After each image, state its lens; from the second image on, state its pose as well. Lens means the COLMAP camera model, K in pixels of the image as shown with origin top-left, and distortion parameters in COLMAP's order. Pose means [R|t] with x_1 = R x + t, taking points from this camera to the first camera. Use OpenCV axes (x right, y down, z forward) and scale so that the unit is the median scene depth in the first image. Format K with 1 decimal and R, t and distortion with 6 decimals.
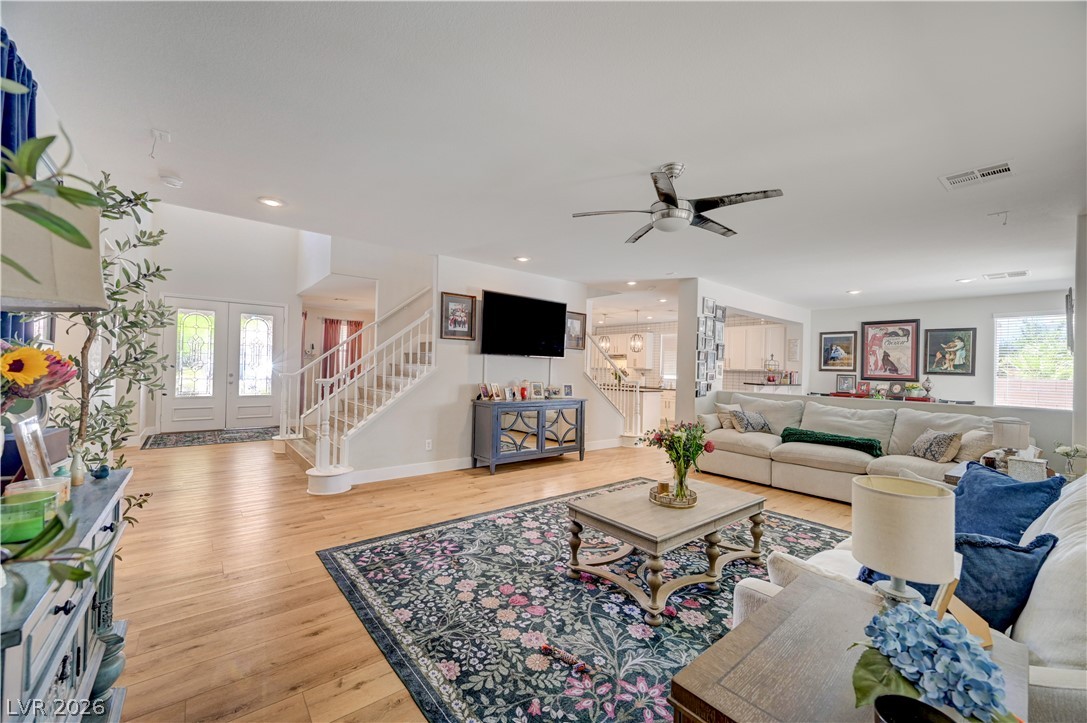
lens RADIAL K [[428.8, 0, 545.0], [0, 428.8, 365.6], [0, 0, 1]] dist [-0.001372, 0.000675]
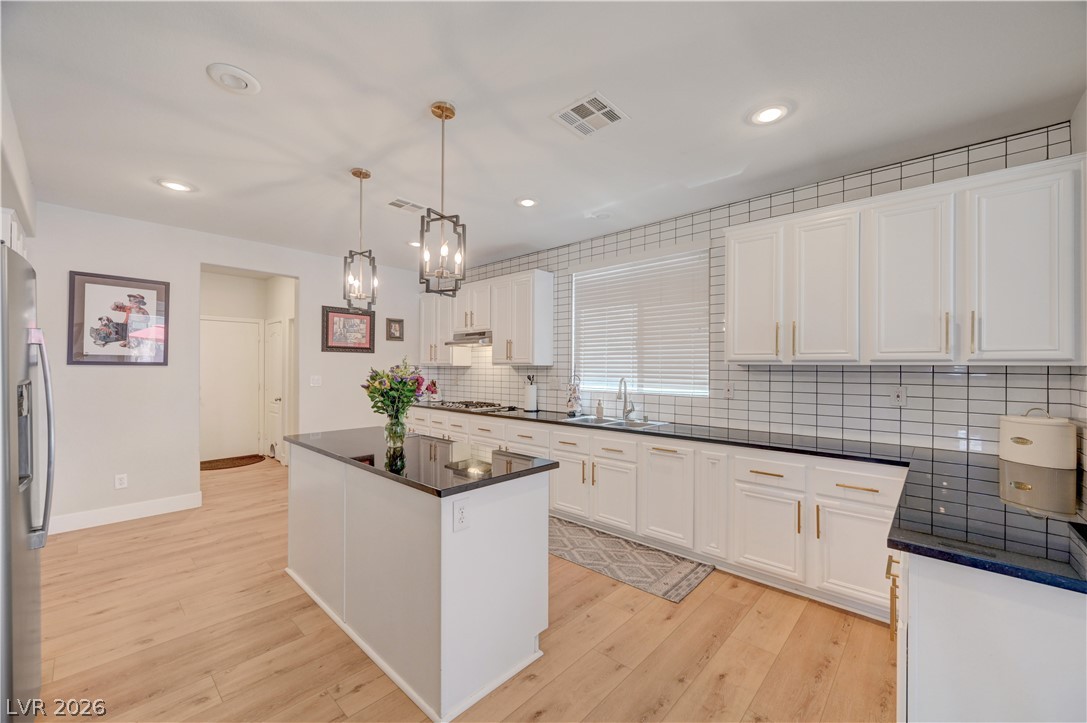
lens RADIAL K [[428.8, 0, 545.0], [0, 428.8, 365.6], [0, 0, 1]] dist [-0.001372, 0.000675]
pose [[0.989318, -0.023362, 0.143887, 0.582111], [0.022267, 0.999710, 0.009217, 0.014569], [-0.144061, -0.005914, 0.989551, 1.908966]]
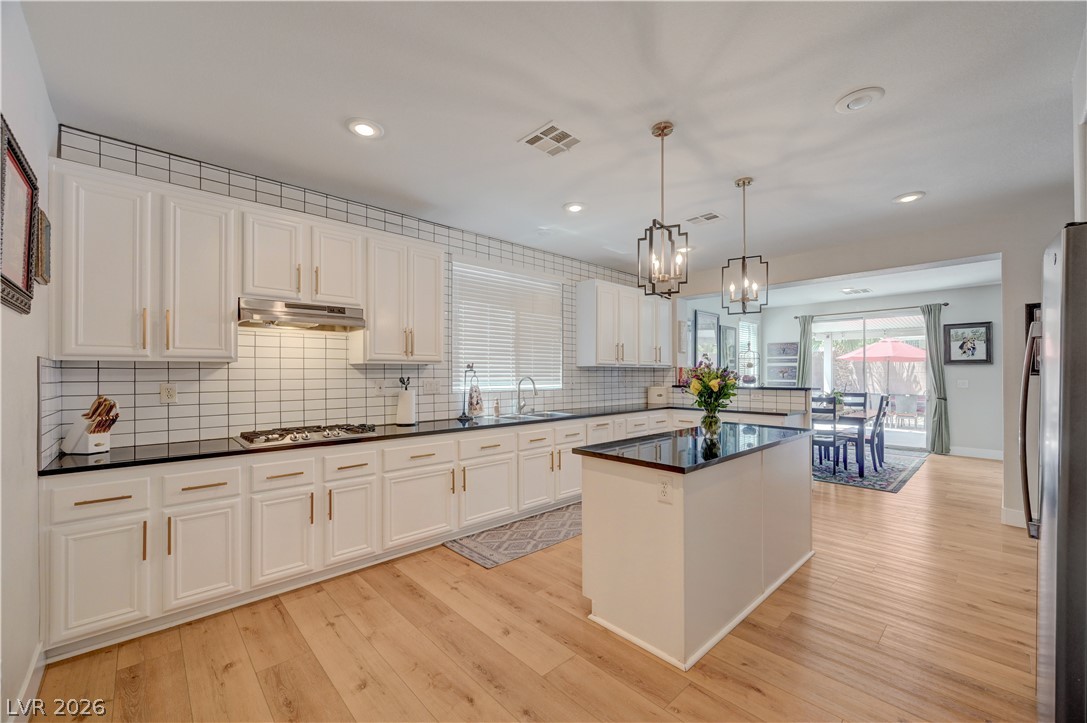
lens RADIAL K [[432.2, 0, 545.3], [0, 432.2, 371.0], [0, 0, 1]] dist [0.001071, -0.000014]
pose [[-0.070676, -0.024343, 0.997202, -0.238302], [-0.012075, 0.999650, 0.023547, 0.013683], [-0.997426, -0.010377, -0.070945, 2.907163]]
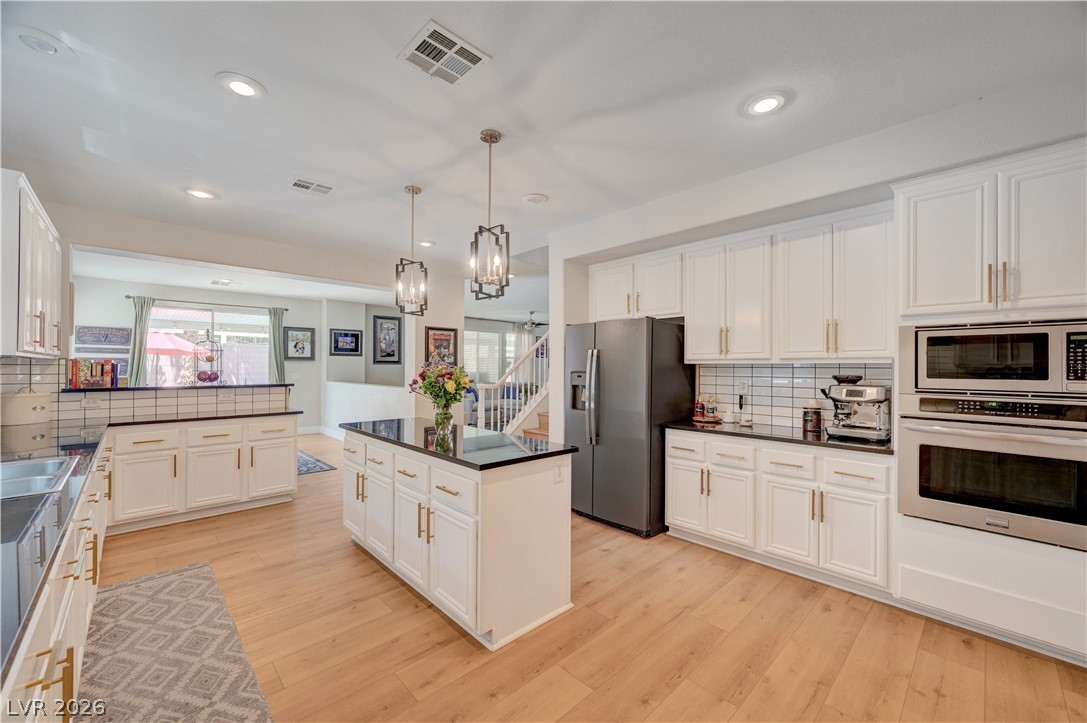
lens RADIAL K [[428.8, 0, 545.0], [0, 428.8, 365.6], [0, 0, 1]] dist [-0.001372, 0.000675]
pose [[-0.996066, -0.034764, -0.081516, 0.339408], [-0.033533, 0.999303, -0.016425, 0.026923], [0.082030, -0.013627, -0.996537, 3.333489]]
